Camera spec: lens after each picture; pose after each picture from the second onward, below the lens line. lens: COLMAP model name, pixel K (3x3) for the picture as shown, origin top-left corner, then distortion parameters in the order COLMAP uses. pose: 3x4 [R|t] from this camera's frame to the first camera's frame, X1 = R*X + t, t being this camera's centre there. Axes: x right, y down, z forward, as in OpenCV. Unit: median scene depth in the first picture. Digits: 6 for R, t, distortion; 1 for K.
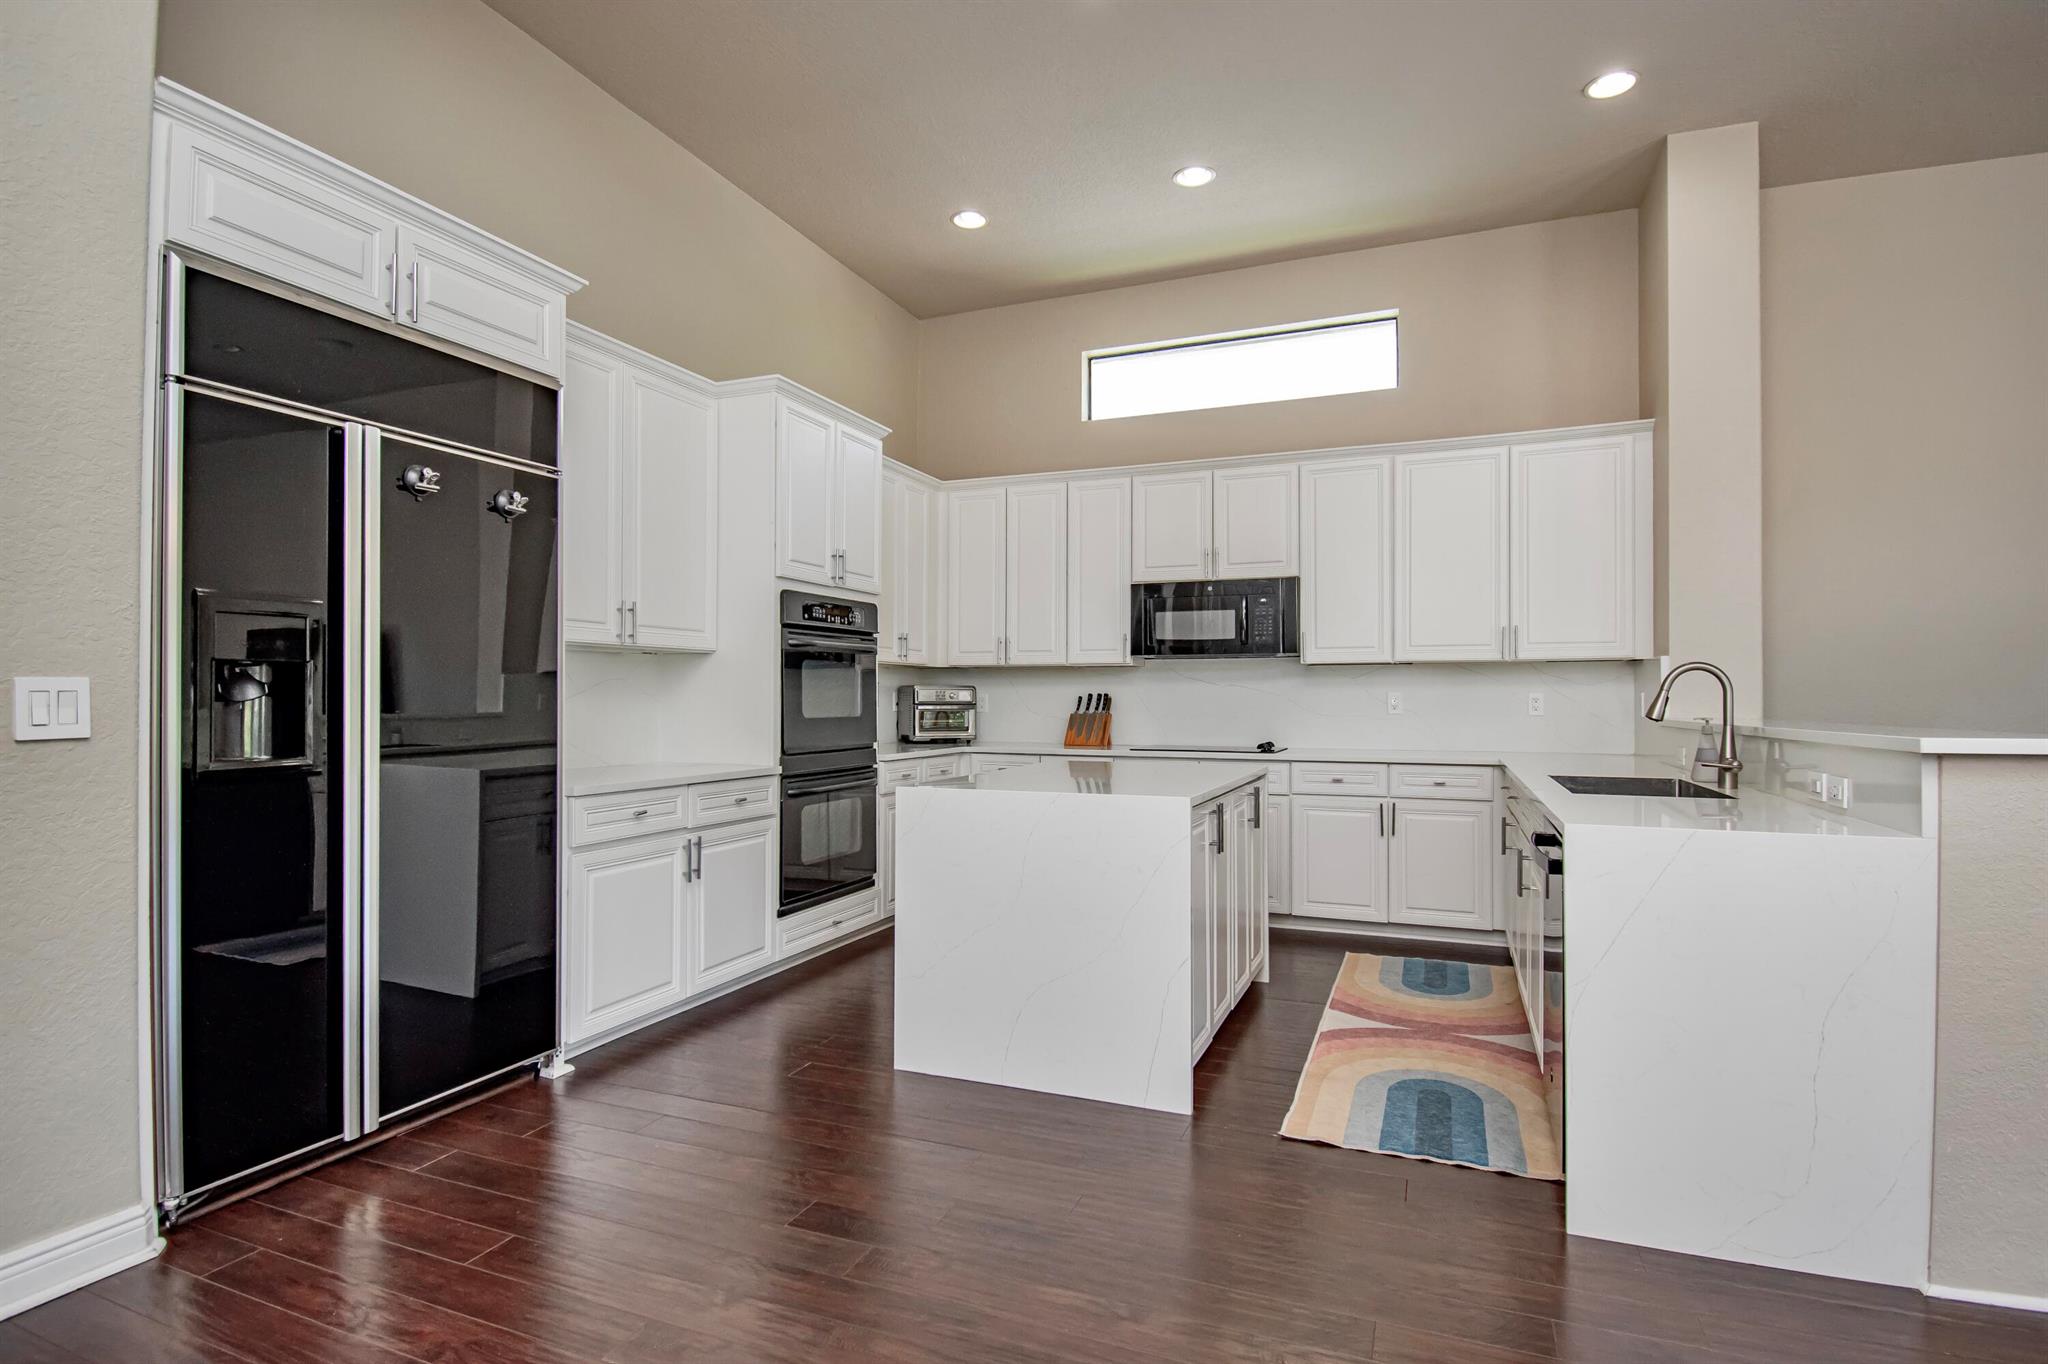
lens RADIAL K [[1021.3, 0, 1024.0], [0, 1021.3, 682.0], [0, 0, 1]] dist [0.017117, -0.000210]
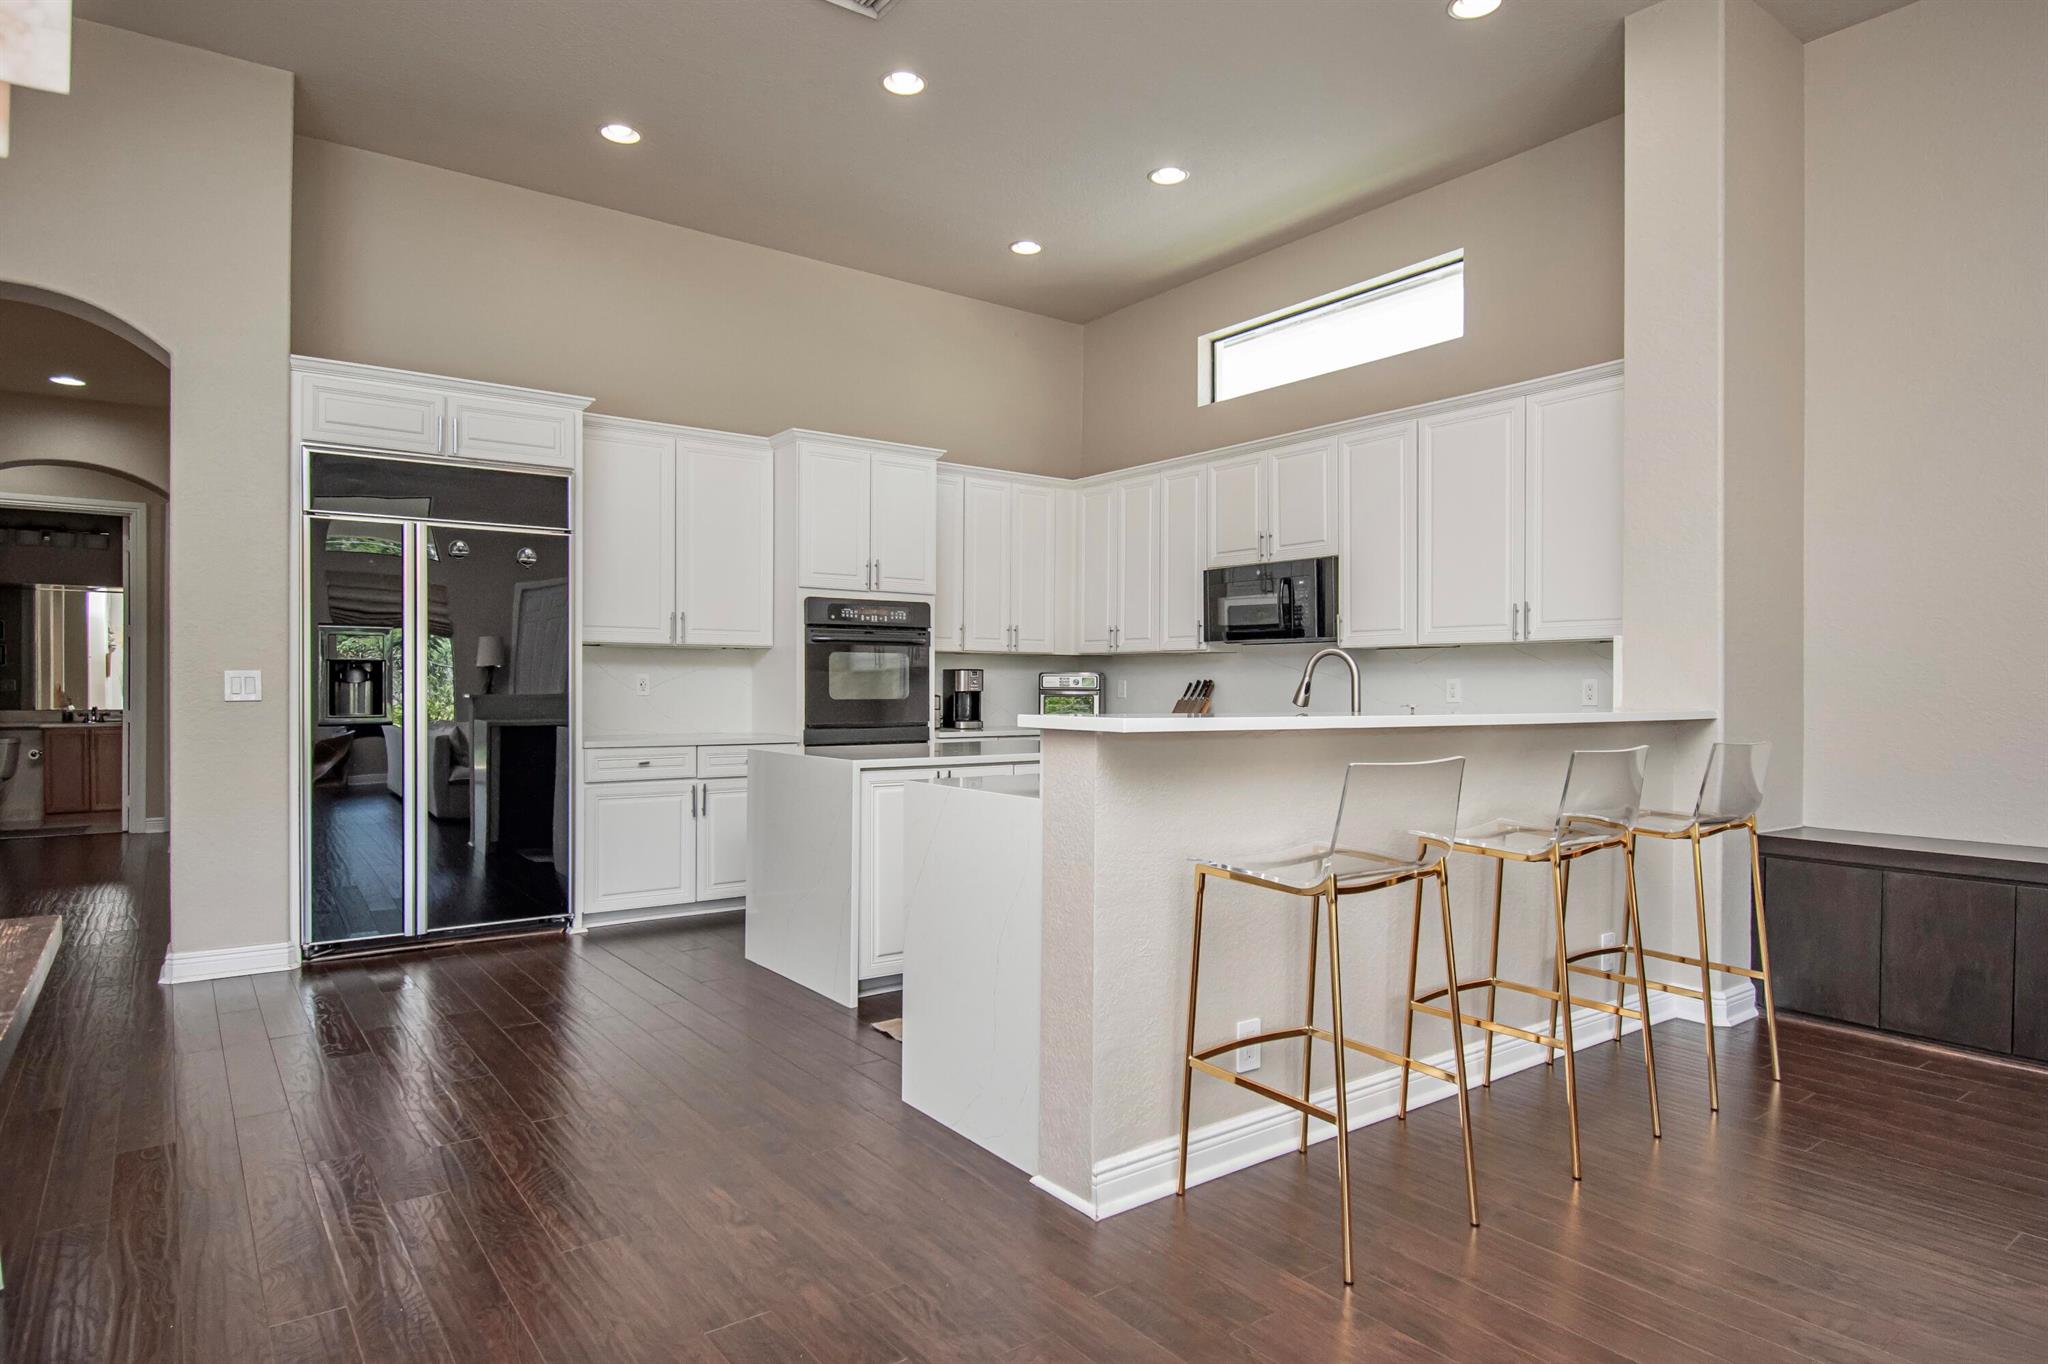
lens RADIAL K [[1145.4, 0, 1024.0], [0, 1145.4, 682.0], [0, 0, 1]] dist [0.037184, -0.000060]
pose [[0.860816, 0.001153, -0.508916, 0.588981], [0.005293, 0.999923, 0.011218, 0.000066], [0.508889, -0.012351, 0.860743, -0.069130]]
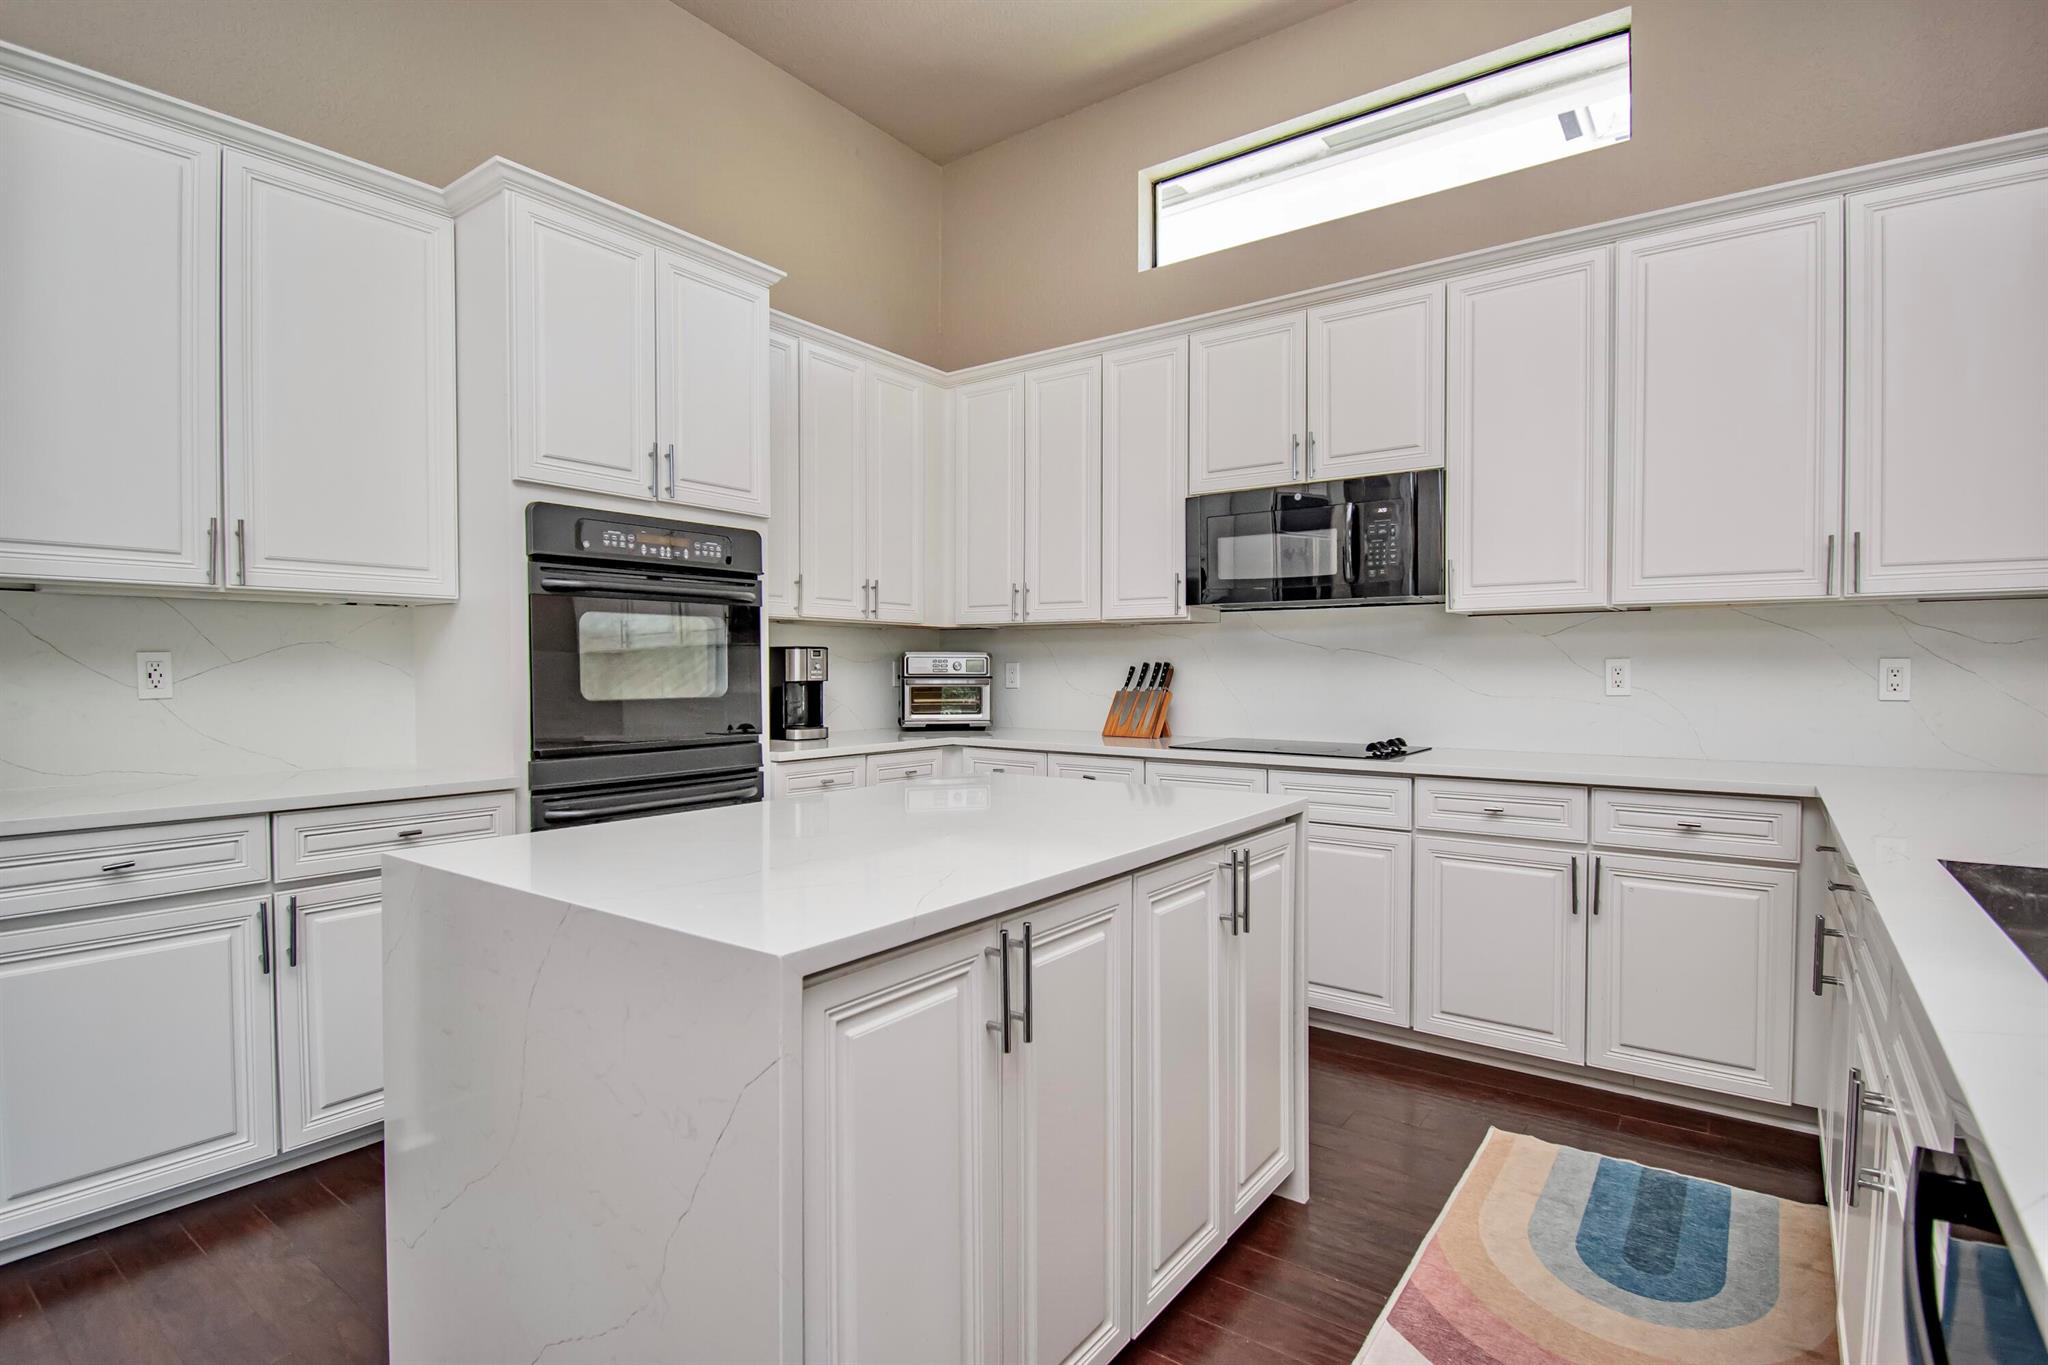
lens RADIAL K [[1001.6, 0, 1024.0], [0, 1001.6, 682.5], [0, 0, 1]] dist [0.020294, -0.028552]
pose [[0.970335, 0.002019, -0.241755, 0.179977], [0.005562, 0.999514, 0.030672, 0.004463], [0.241700, -0.031107, 0.969852, 0.376212]]
